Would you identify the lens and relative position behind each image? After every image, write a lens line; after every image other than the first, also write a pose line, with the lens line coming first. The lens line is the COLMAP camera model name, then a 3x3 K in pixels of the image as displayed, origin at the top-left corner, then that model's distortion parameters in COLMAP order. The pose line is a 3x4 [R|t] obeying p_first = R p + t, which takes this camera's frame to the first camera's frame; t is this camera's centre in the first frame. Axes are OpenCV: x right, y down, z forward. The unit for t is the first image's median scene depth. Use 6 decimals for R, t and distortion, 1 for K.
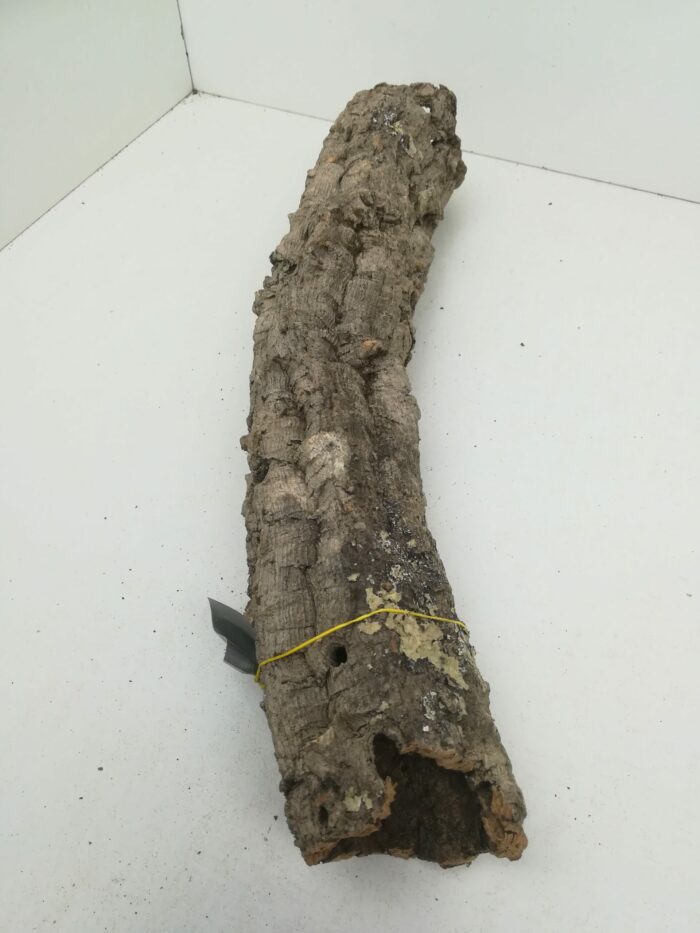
lens RADIAL K [[702.6, 0, 350.5], [0, 702.6, 474.1], [0, 0, 1]] dist [0.014920, -0.032766]
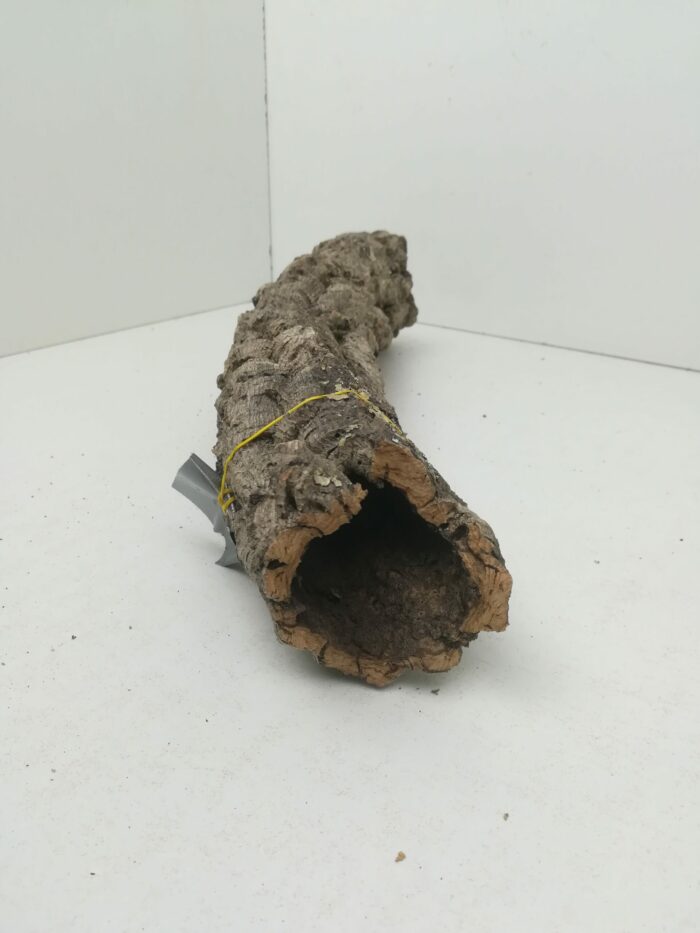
lens RADIAL K [[702.6, 0, 356.6], [0, 702.6, 463.4], [0, 0, 1]] dist [0.014920, -0.032766]
pose [[0.998312, 0.018742, 0.054976, -0.001138], [0.008225, 0.891356, -0.453229, 0.685208], [-0.057498, 0.452916, 0.889697, 0.113030]]
